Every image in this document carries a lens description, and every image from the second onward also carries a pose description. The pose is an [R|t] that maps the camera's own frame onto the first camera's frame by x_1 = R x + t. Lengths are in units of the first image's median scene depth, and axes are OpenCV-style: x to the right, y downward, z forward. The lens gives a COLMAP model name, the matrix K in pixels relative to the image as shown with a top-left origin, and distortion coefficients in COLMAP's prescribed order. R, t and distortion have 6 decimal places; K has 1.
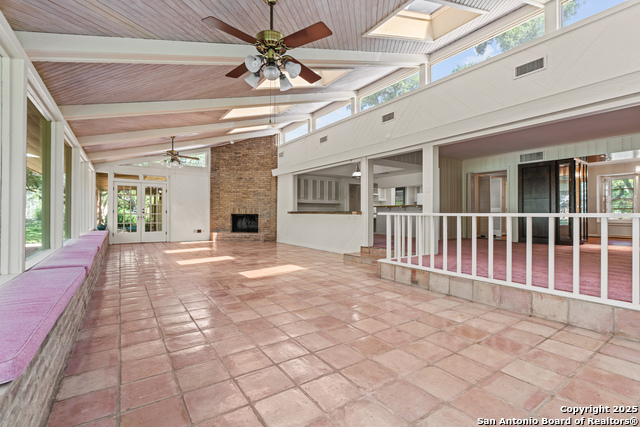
lens RADIAL K [[290.8, 0, 317.2], [0, 290.8, 215.4], [0, 0, 1]] dist [-0.003265, -0.000006]
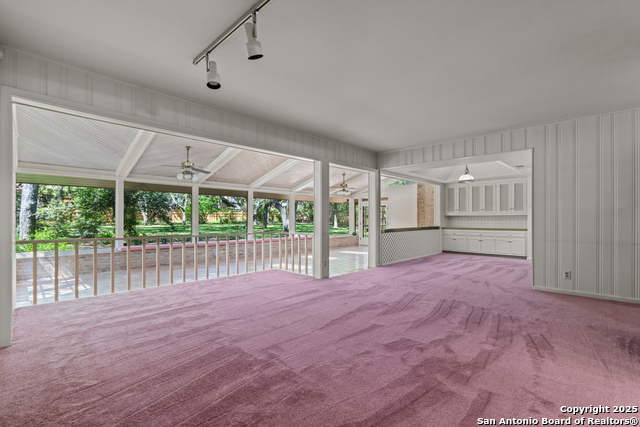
lens RADIAL K [[290.8, 0, 317.2], [0, 290.8, 215.4], [0, 0, 1]] dist [-0.003265, -0.000006]
pose [[0.195475, -0.013159, -0.980620, 0.680092], [-0.005157, 0.999882, -0.014445, -0.030073], [0.980695, 0.007880, 0.195384, 0.423921]]
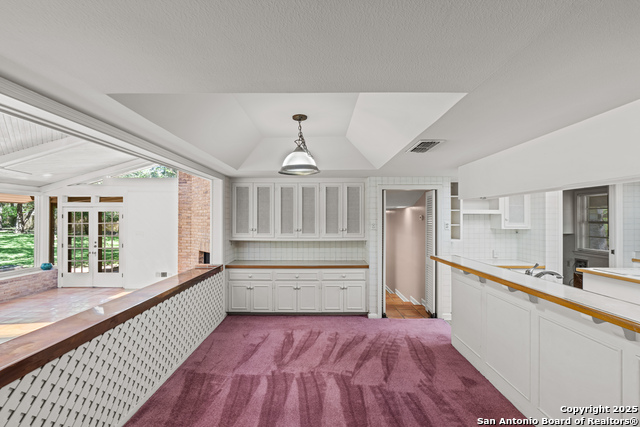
lens RADIAL K [[290.8, 0, 317.2], [0, 290.8, 215.4], [0, 0, 1]] dist [-0.003265, -0.000006]
pose [[0.815248, -0.008164, -0.579055, 0.273294], [0.000628, 0.999913, -0.013213, -0.075243], [0.579112, 0.010408, 0.815182, 0.679136]]
